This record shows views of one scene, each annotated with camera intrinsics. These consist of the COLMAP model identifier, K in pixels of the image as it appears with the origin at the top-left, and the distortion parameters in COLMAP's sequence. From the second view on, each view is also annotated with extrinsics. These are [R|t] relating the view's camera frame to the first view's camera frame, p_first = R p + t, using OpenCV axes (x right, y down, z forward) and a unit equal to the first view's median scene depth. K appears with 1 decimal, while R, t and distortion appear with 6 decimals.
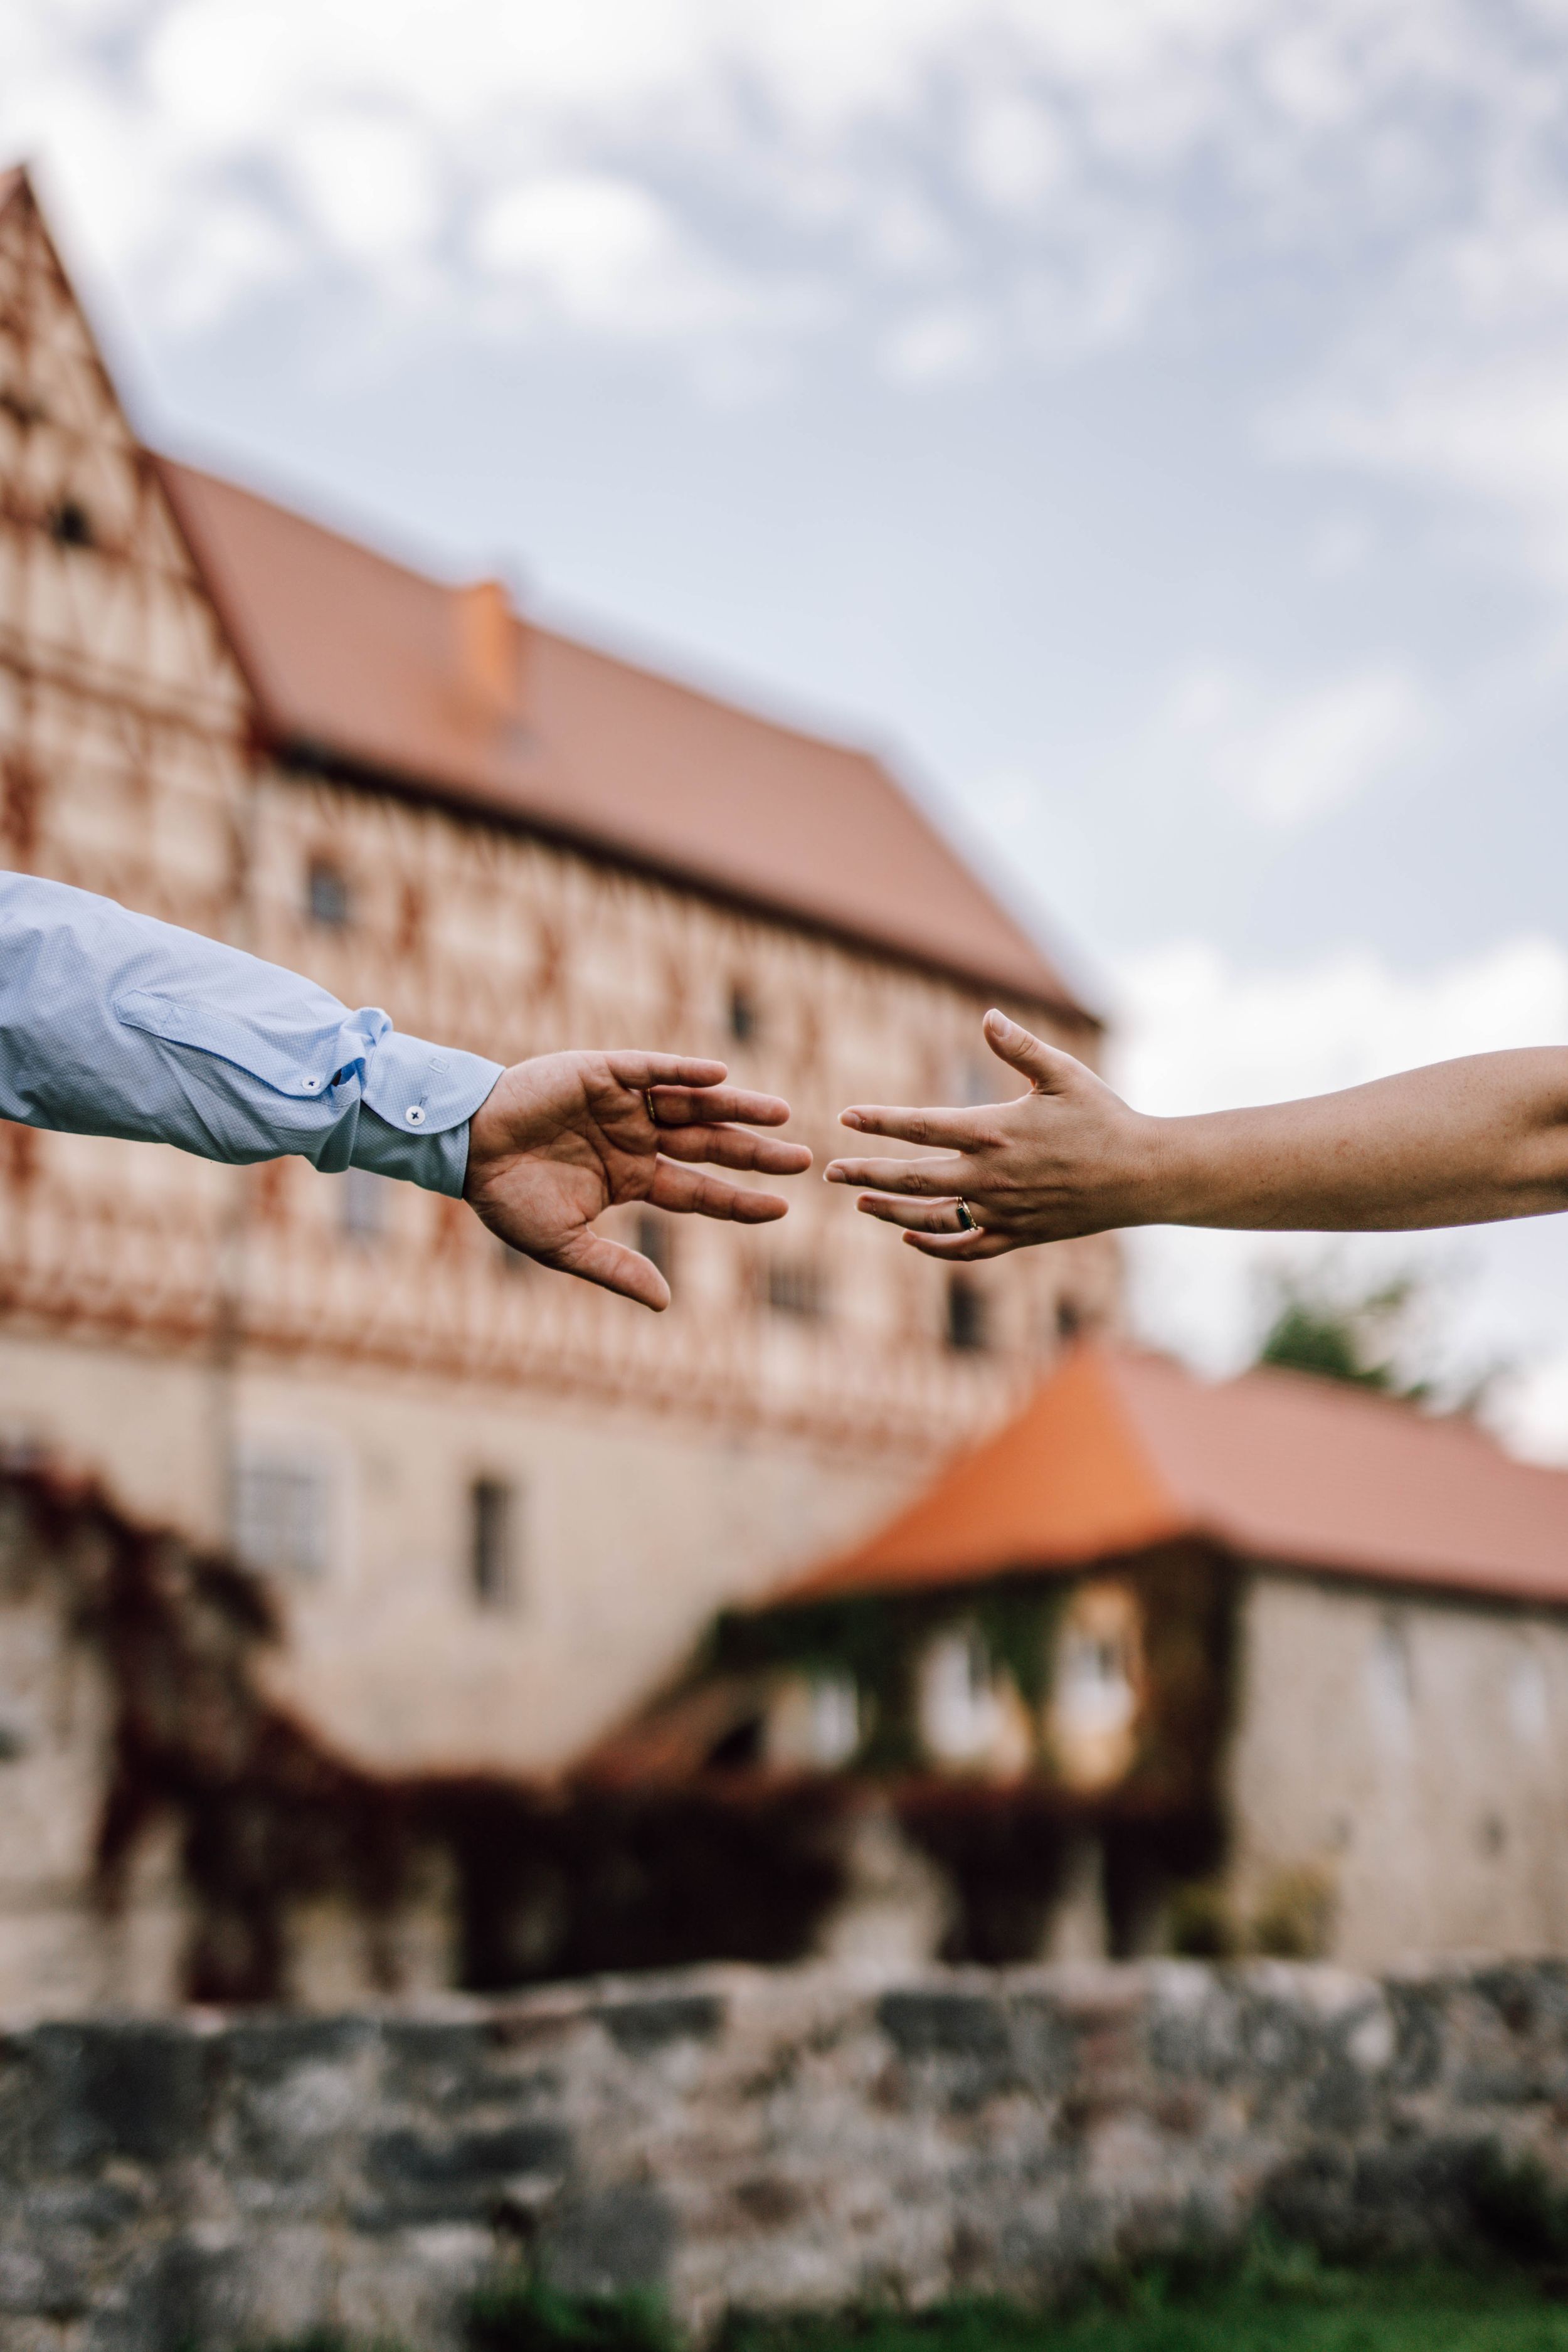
lens RADIAL K [[3429.5, 0, 796.5], [0, 3429.5, 1171.5], [0, 0, 1]] dist [0.001582, 0.000000]
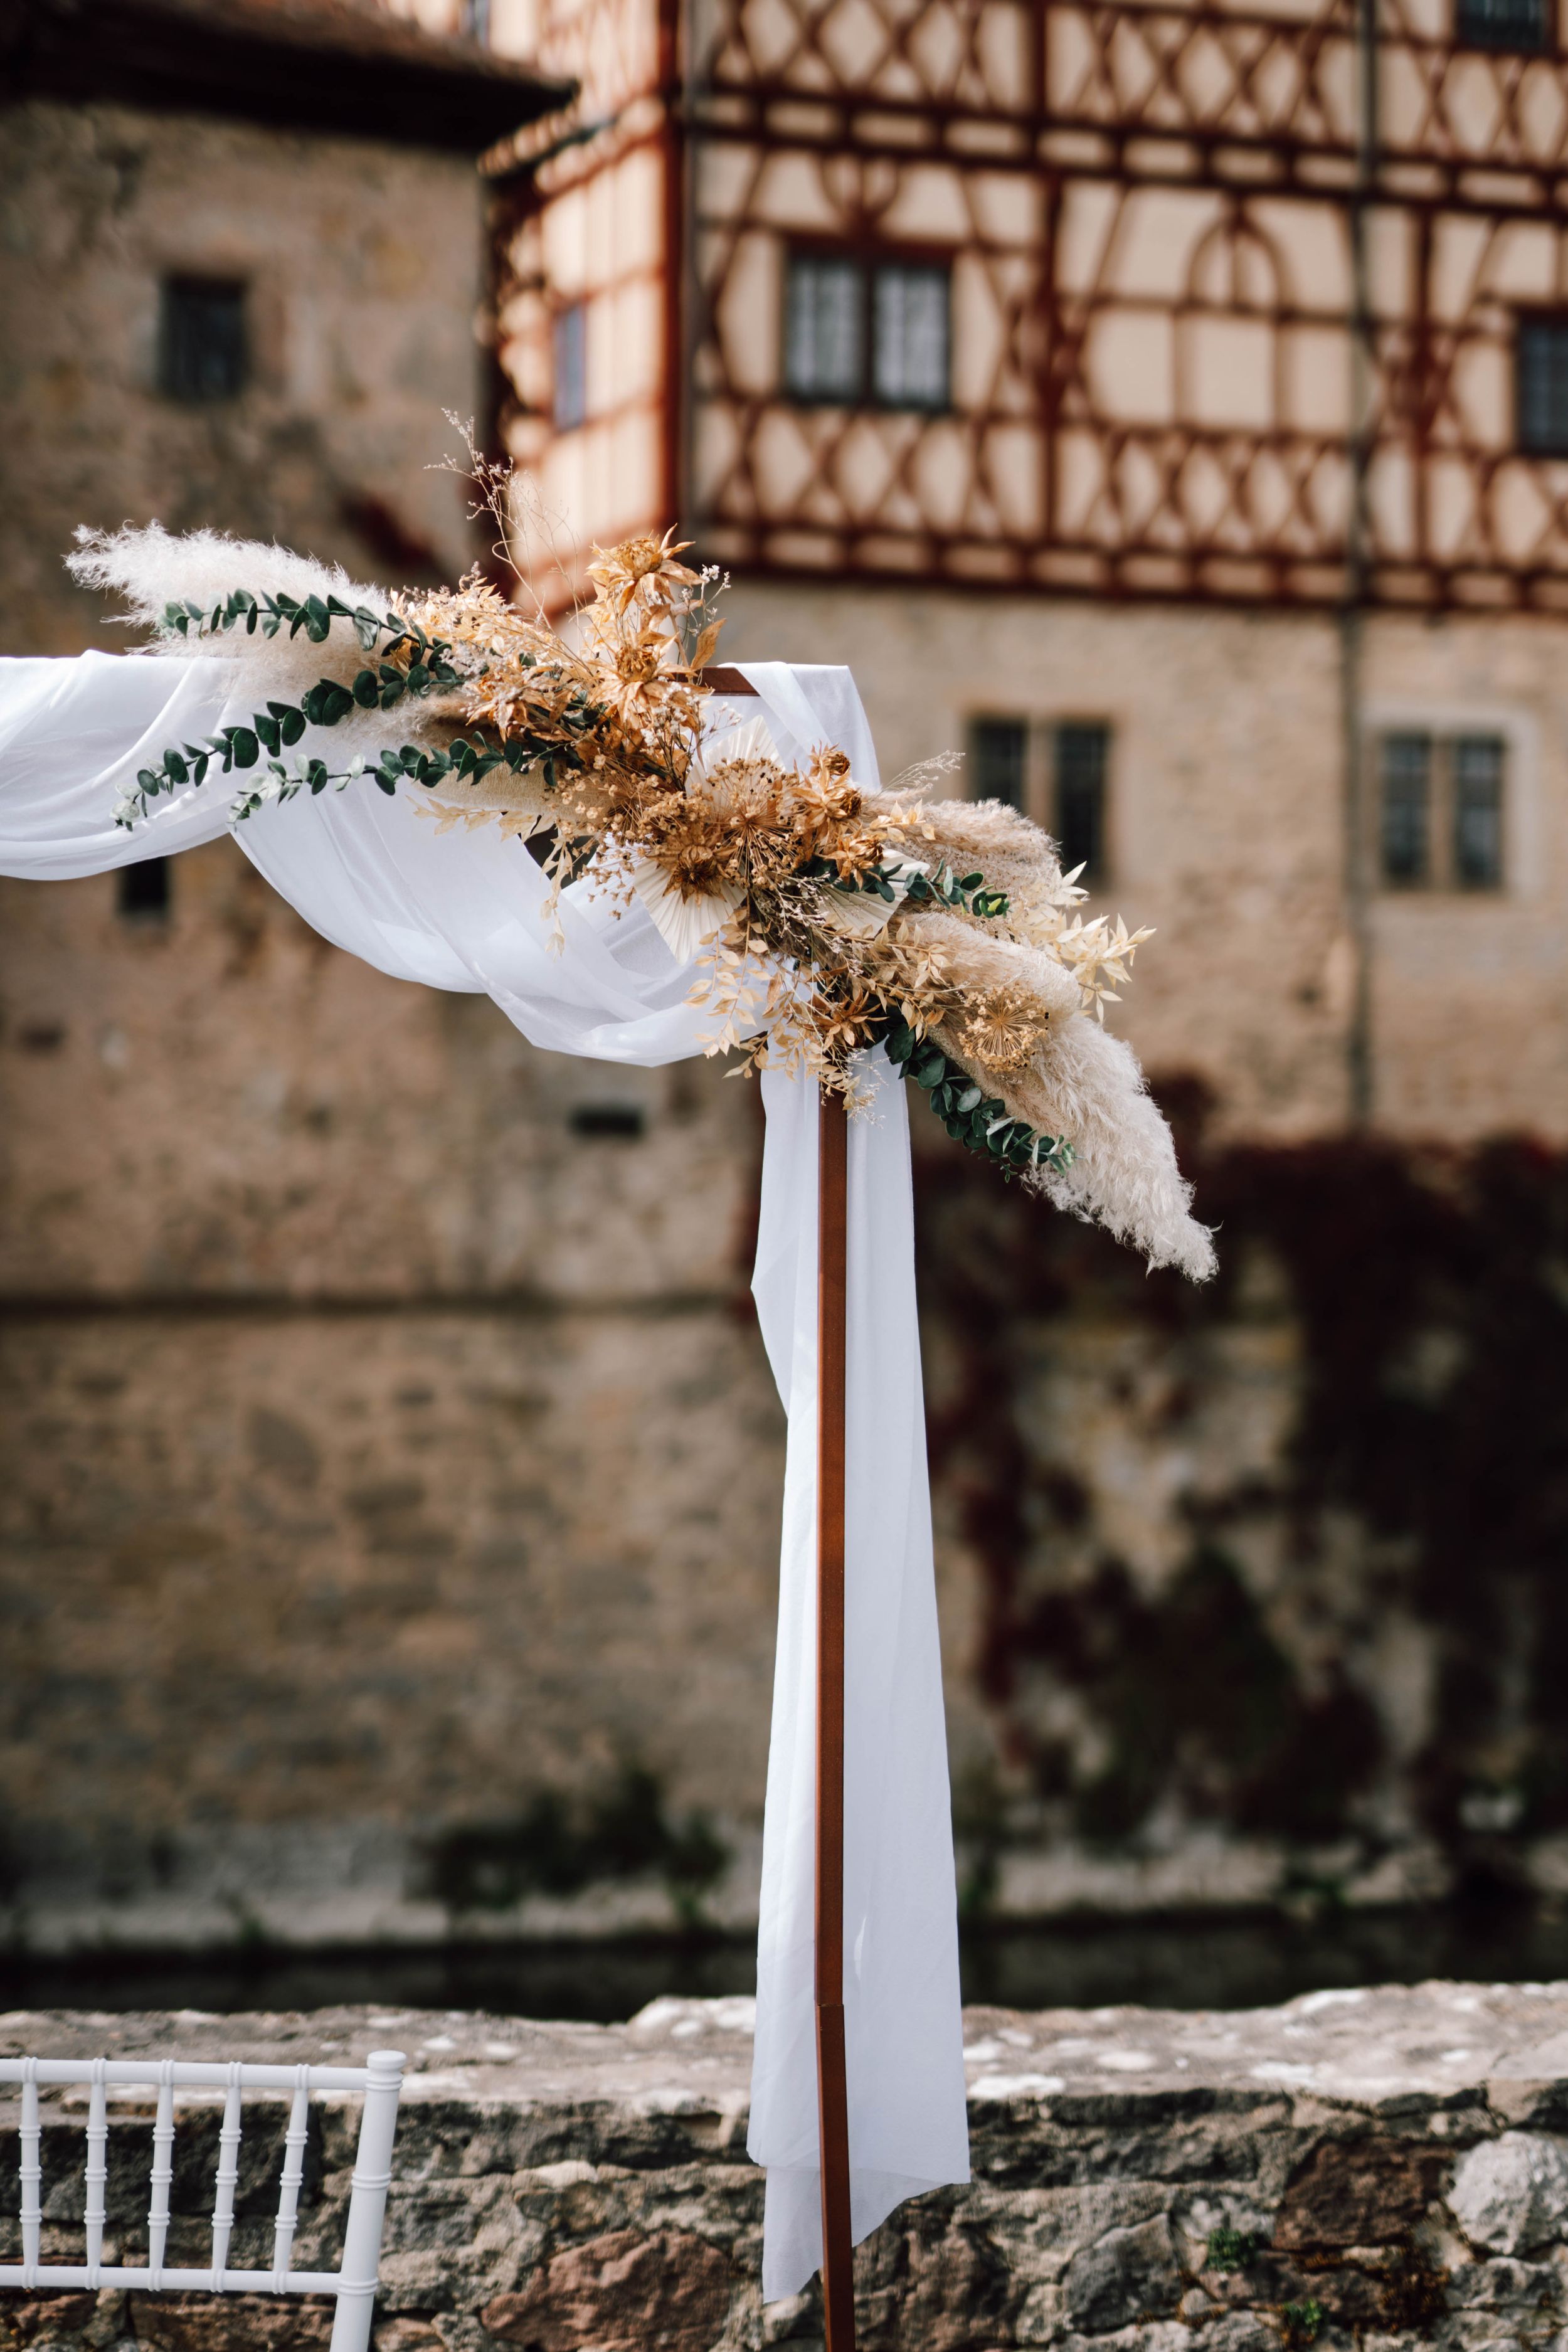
lens RADIAL K [[3429.5, 0, 891.5], [0, 3429.5, 1165.5], [0, 0, 1]] dist [0.001582, 0.000000]
pose [[0.814119, 0.011196, -0.580591, 0.212779], [0.105745, 0.980239, 0.167181, 0.034607], [0.570989, -0.197499, 0.796847, 0.271785]]
